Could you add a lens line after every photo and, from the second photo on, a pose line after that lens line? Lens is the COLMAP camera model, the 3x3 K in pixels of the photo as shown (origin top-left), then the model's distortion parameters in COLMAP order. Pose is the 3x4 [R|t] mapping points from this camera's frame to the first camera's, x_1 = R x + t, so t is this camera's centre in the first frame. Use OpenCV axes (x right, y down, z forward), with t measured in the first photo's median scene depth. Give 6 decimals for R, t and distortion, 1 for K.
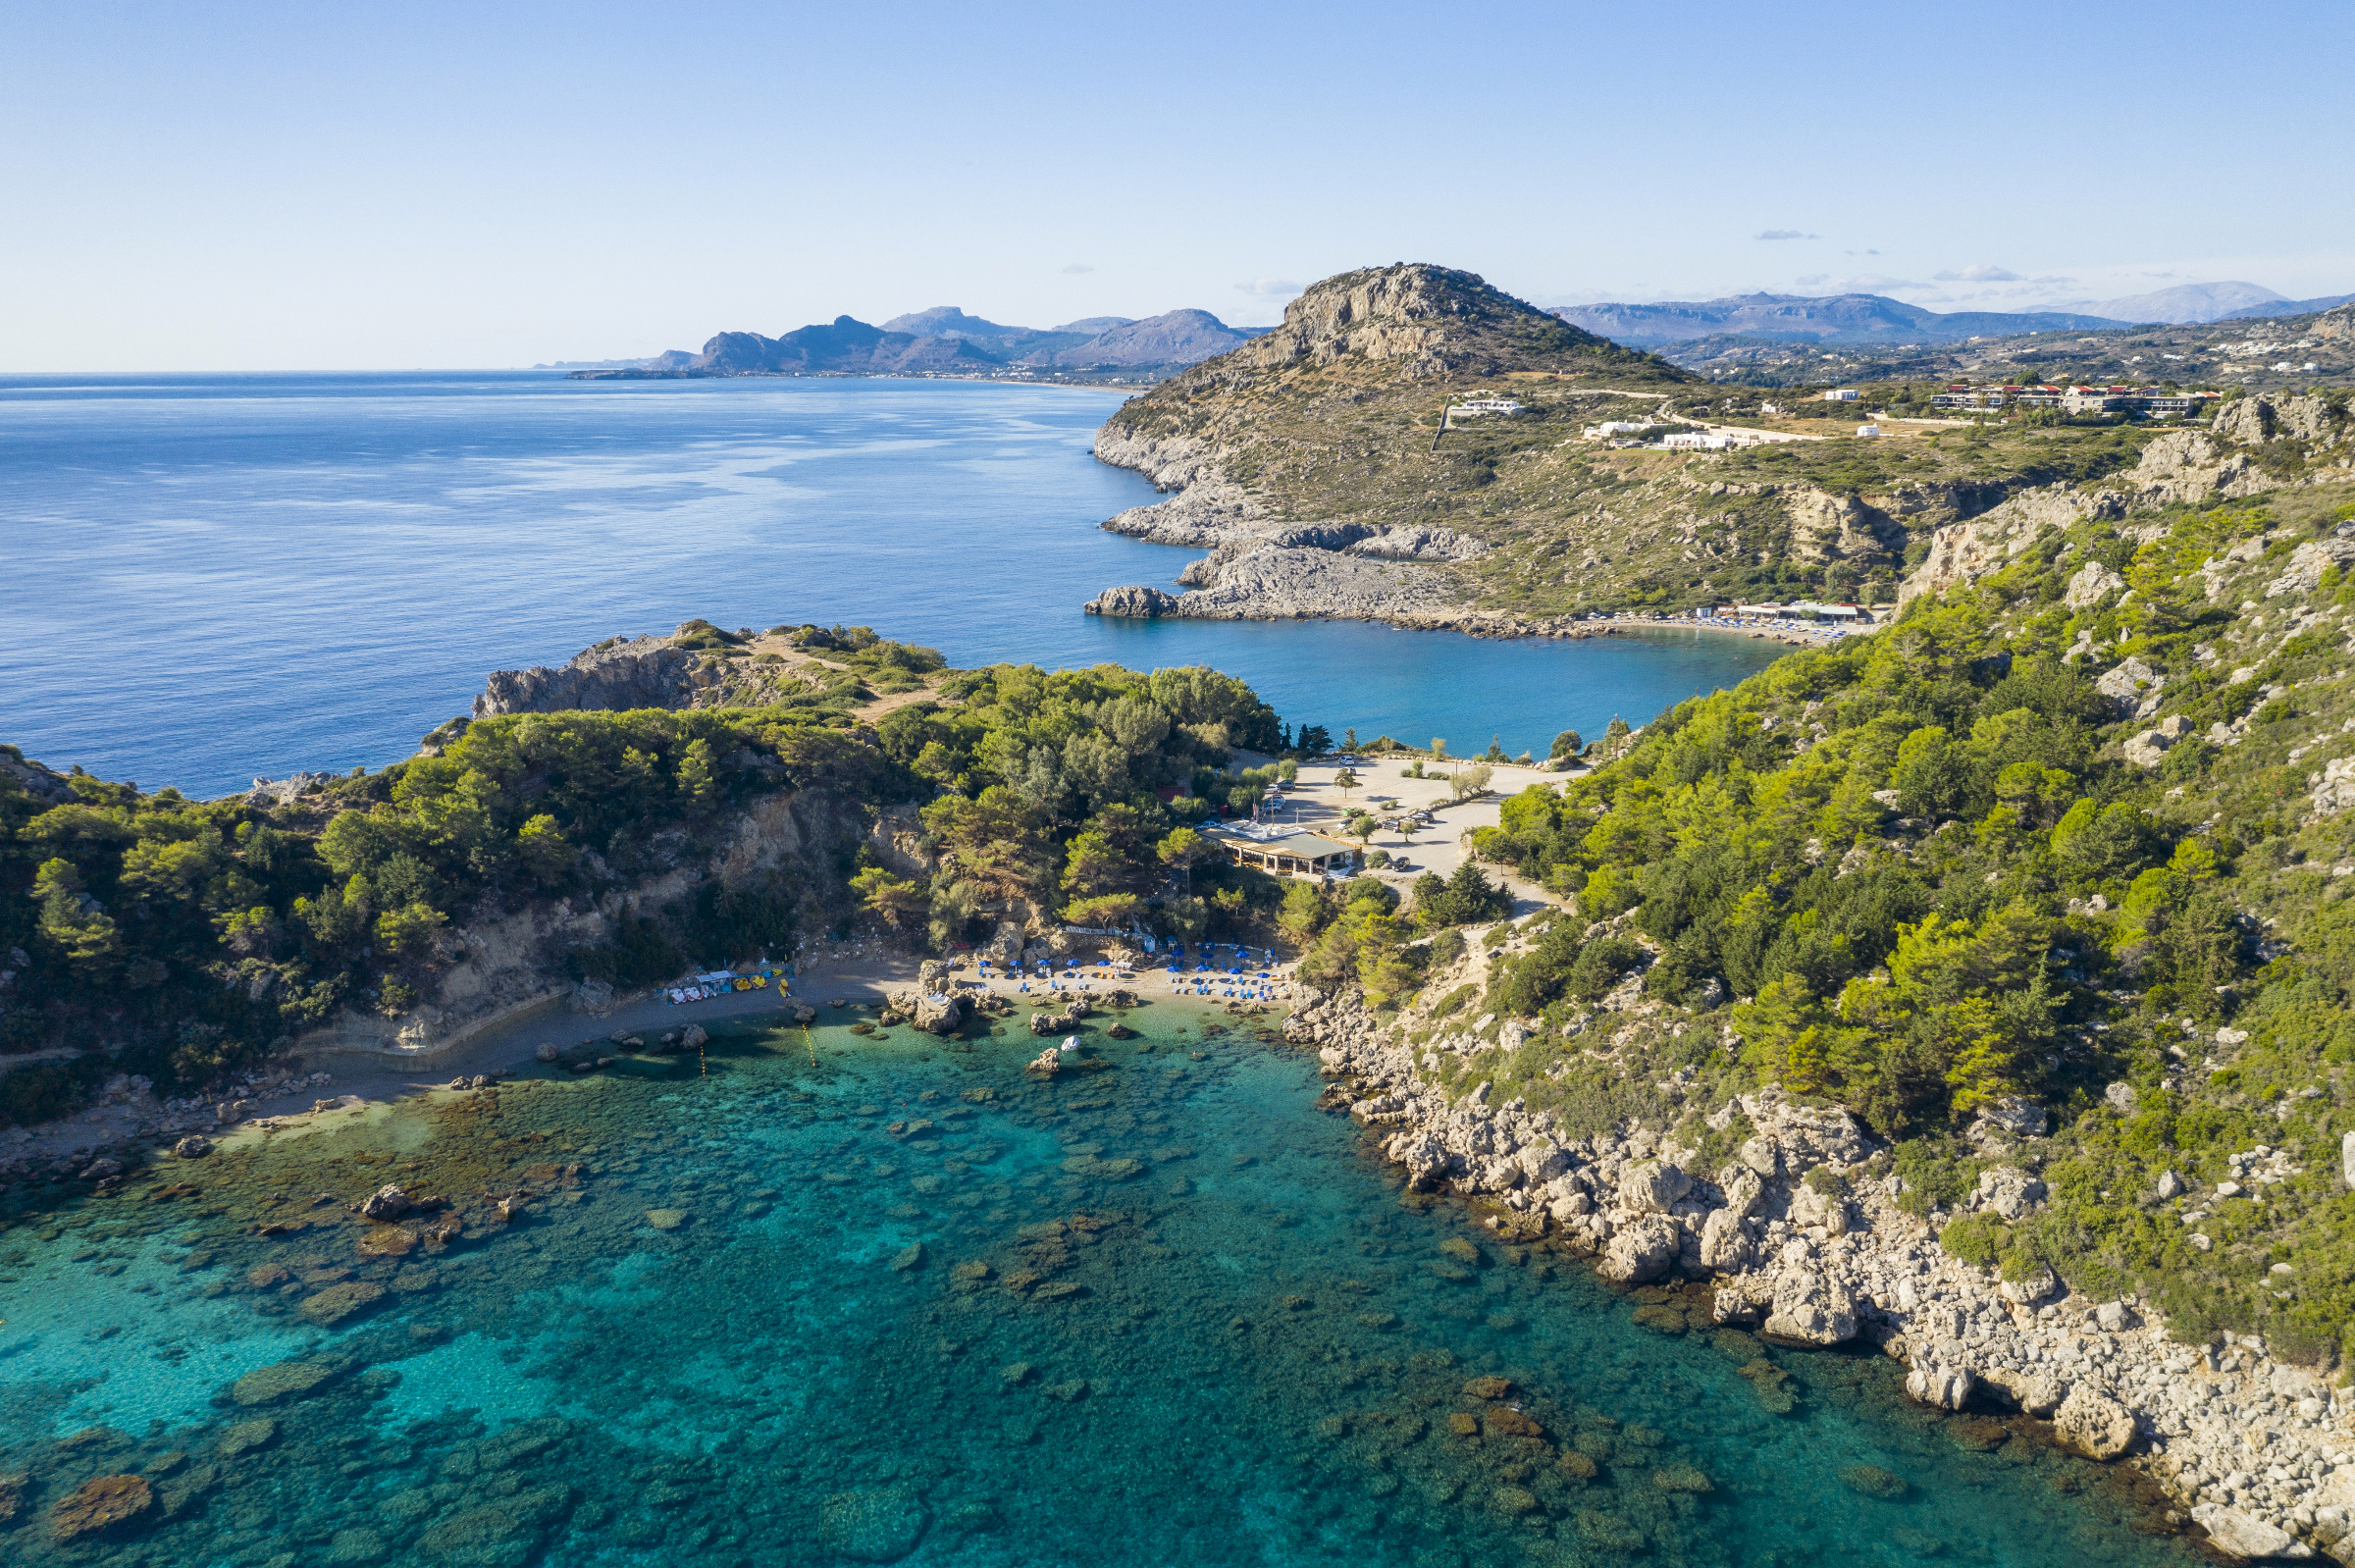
lens RADIAL K [[1858.6, 0, 1172.8], [0, 1858.6, 785.6], [0, 0, 1]] dist [-0.012573, 0.018223]
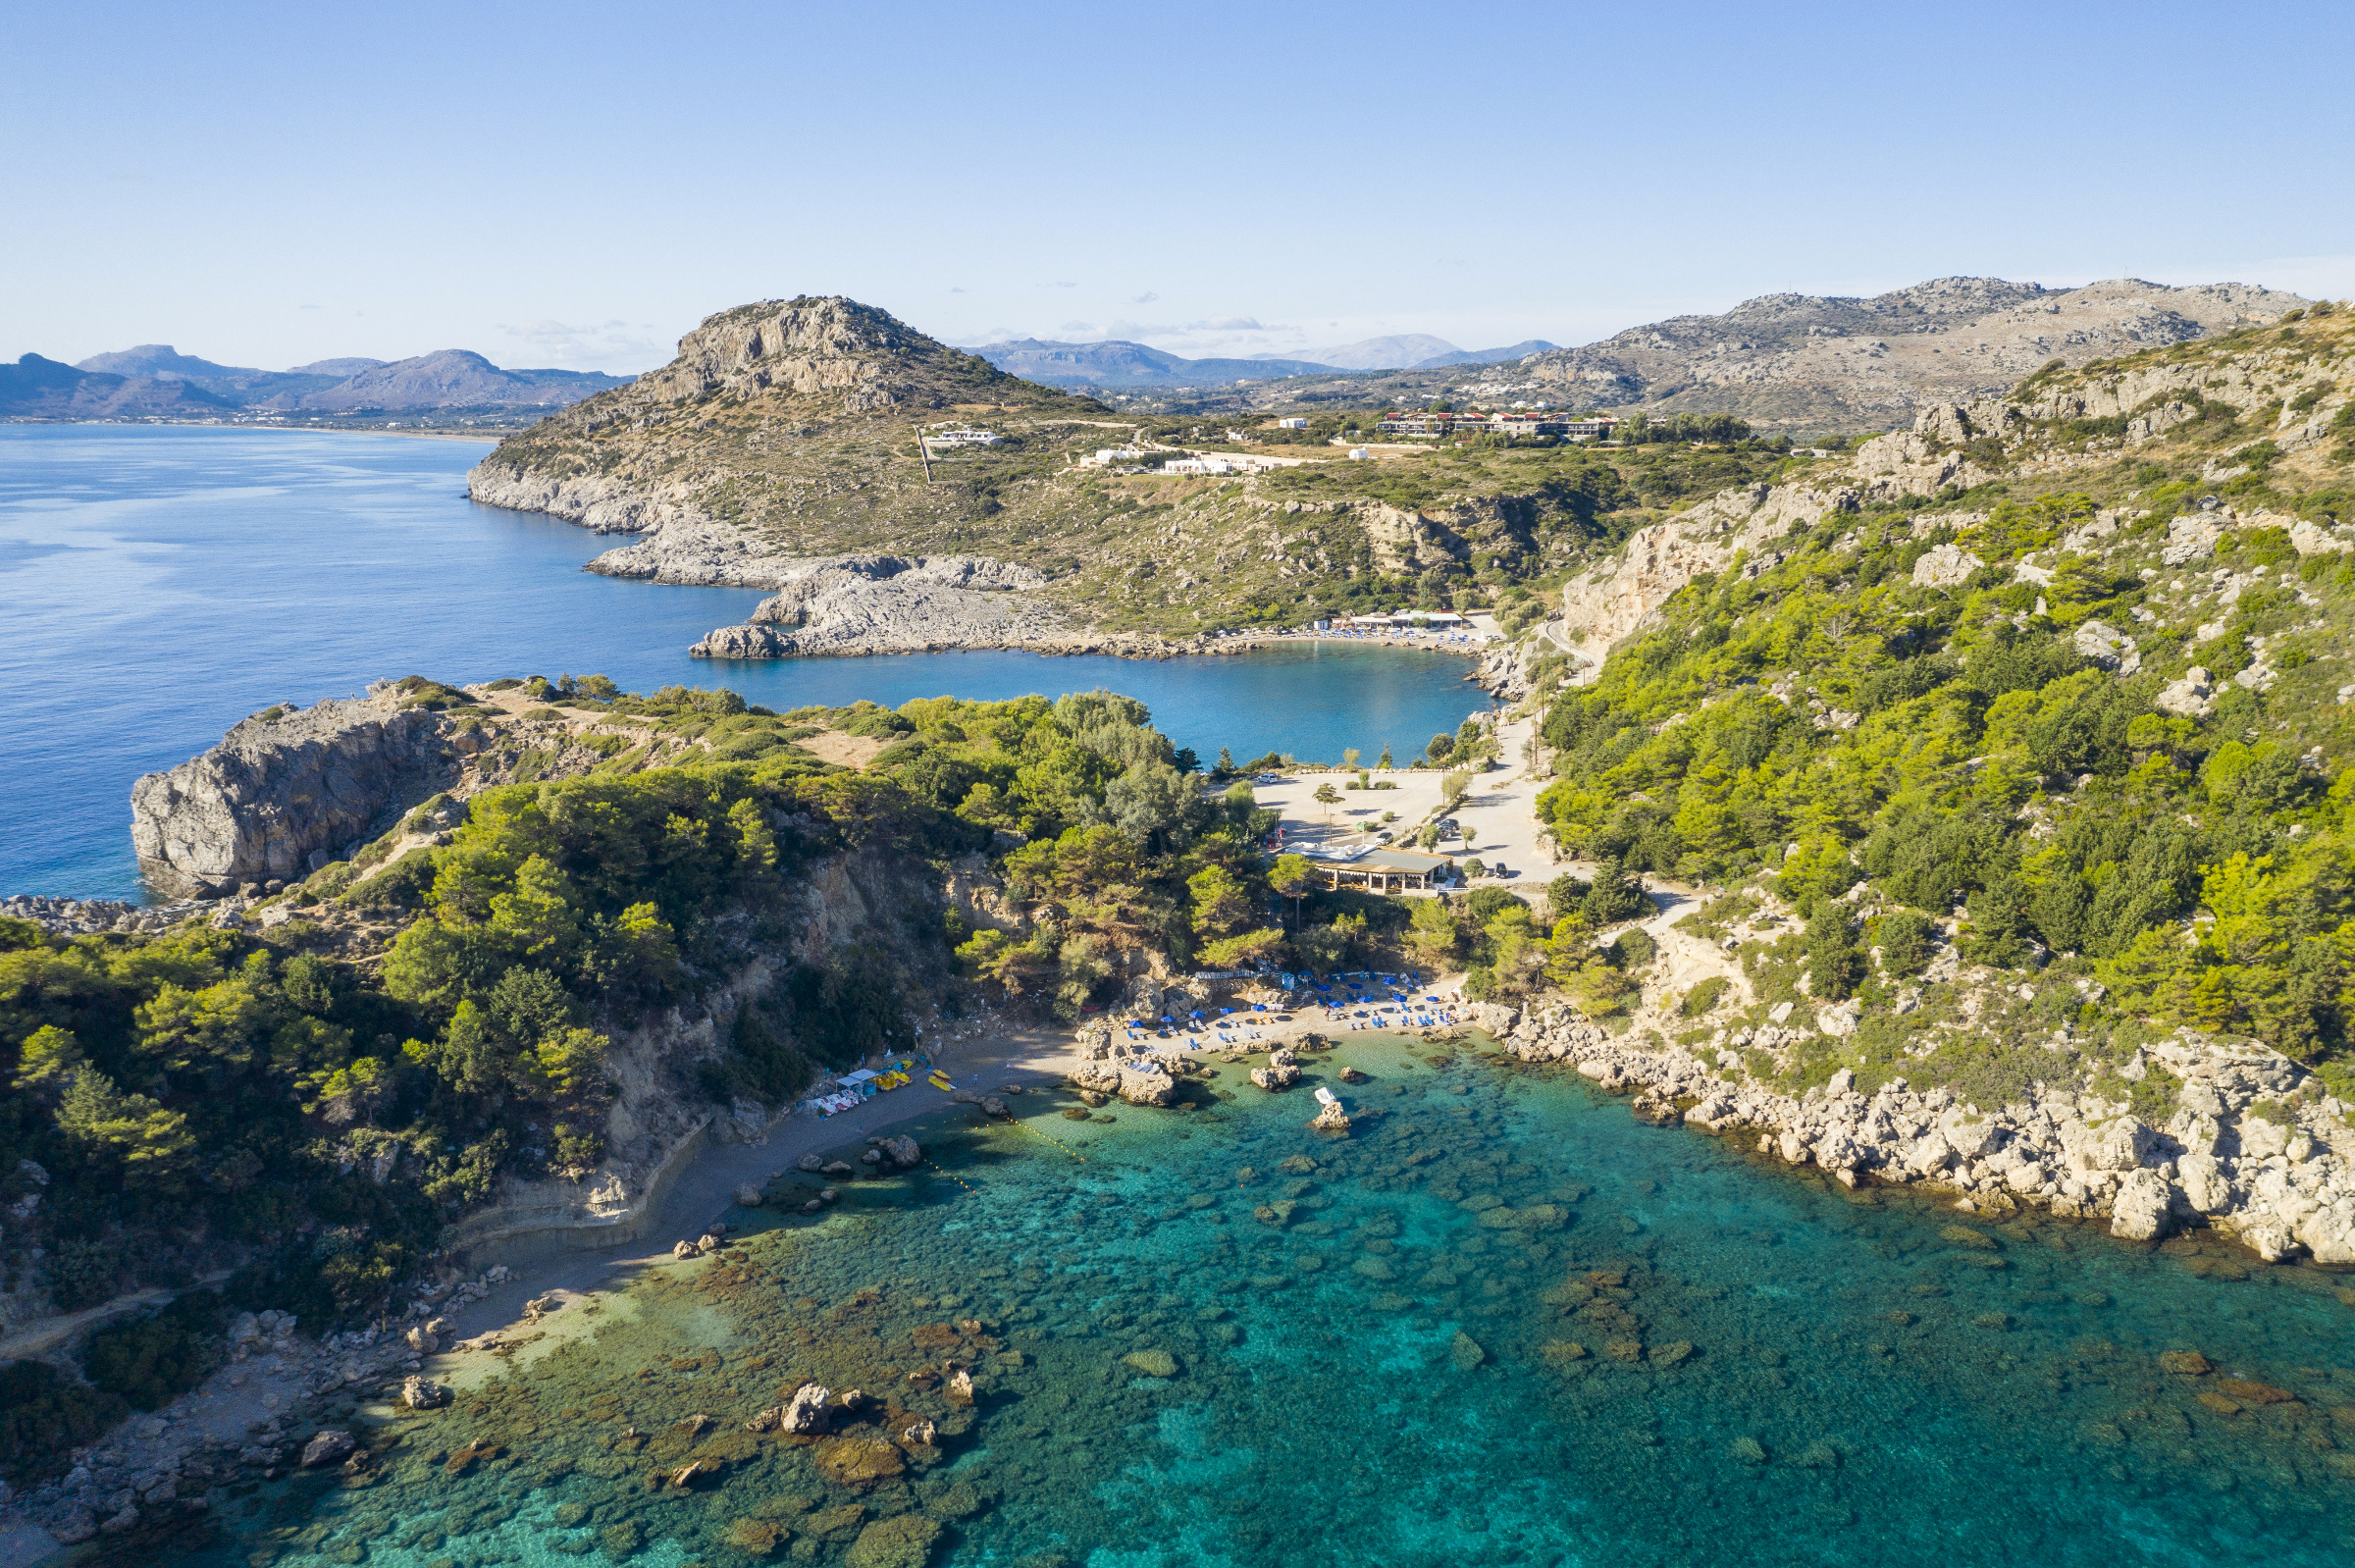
lens RADIAL K [[1858.6, 0, 1179.4], [0, 1858.6, 784.5], [0, 0, 1]] dist [-0.012573, 0.018223]
pose [[0.929040, -0.075351, 0.362225, -0.288198], [0.083702, 0.996463, -0.007395, -0.007047], [-0.360387, 0.037189, 0.932061, 0.120425]]
